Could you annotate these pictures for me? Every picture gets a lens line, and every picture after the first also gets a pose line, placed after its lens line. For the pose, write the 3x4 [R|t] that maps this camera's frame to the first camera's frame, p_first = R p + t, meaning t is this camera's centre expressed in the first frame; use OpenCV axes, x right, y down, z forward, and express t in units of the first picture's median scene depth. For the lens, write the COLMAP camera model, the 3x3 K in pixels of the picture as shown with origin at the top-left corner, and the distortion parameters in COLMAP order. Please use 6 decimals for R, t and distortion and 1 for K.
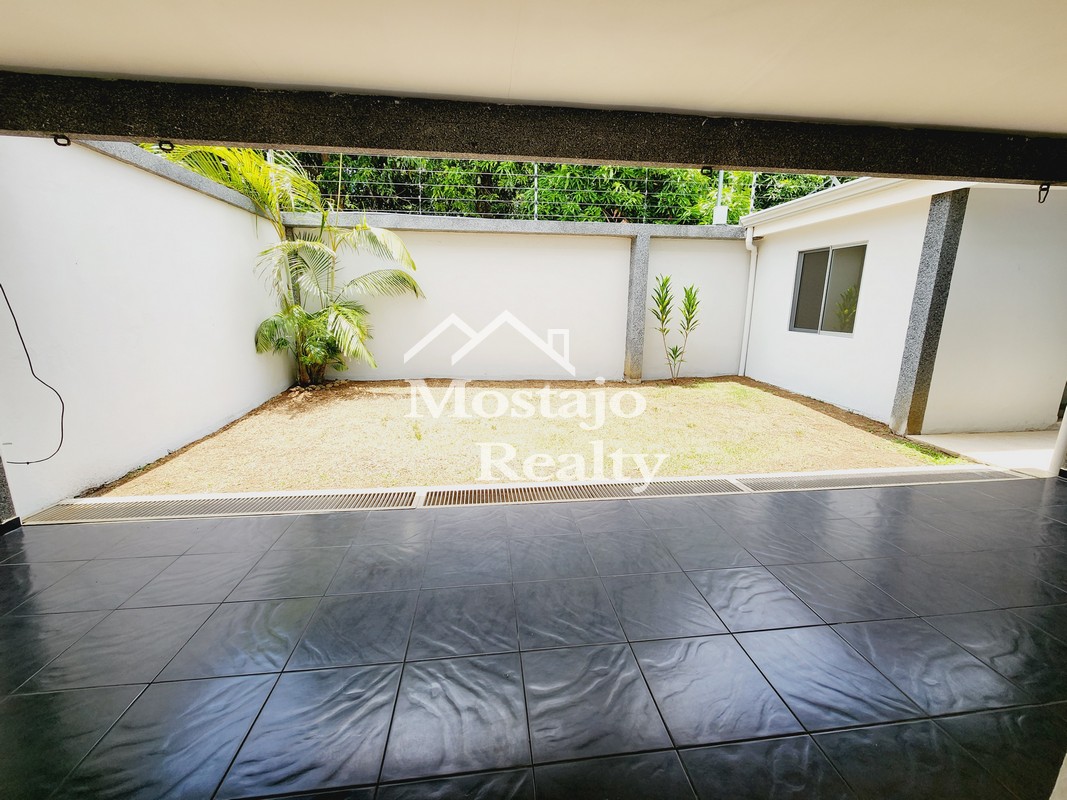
lens RADIAL K [[437.1, 0, 533.1], [0, 437.1, 395.5], [0, 0, 1]] dist [0.002361, 0.000194]
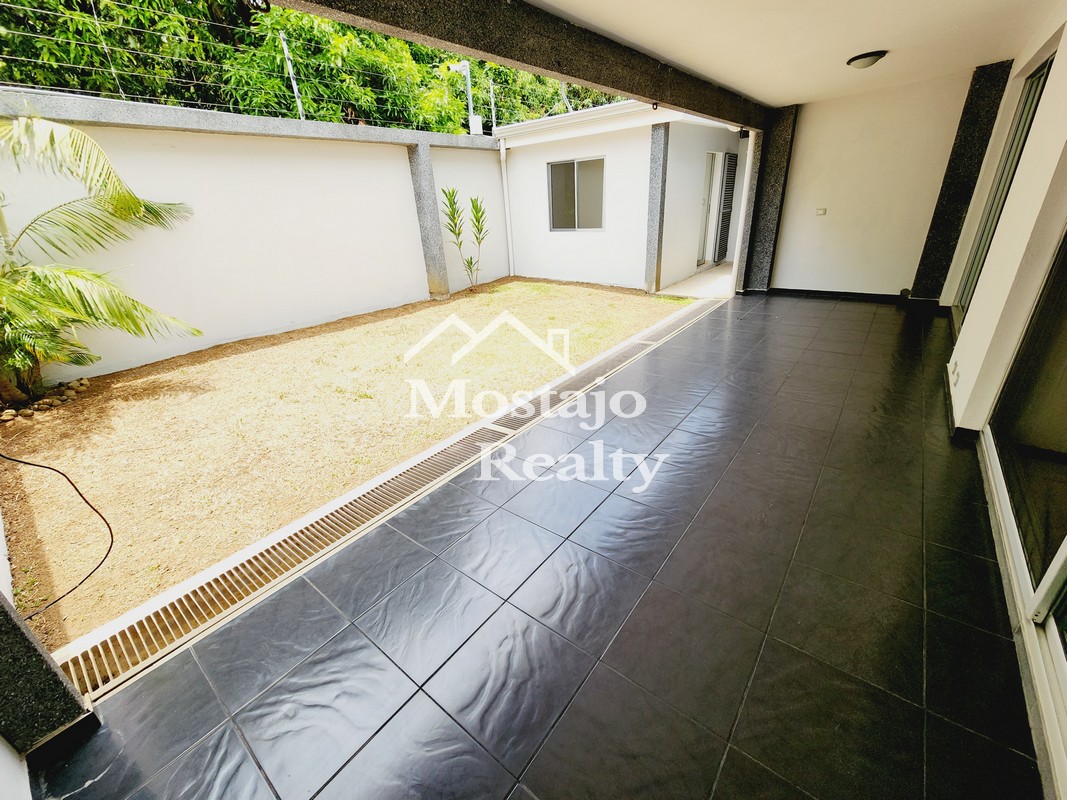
lens RADIAL K [[437.1, 0, 533.9], [0, 437.1, 400.9], [0, 0, 1]] dist [0.002361, 0.000194]
pose [[0.706412, -0.338165, 0.621793, -0.374108], [0.209906, 0.939056, 0.272238, -0.042297], [-0.675960, -0.061794, 0.734343, 0.081507]]
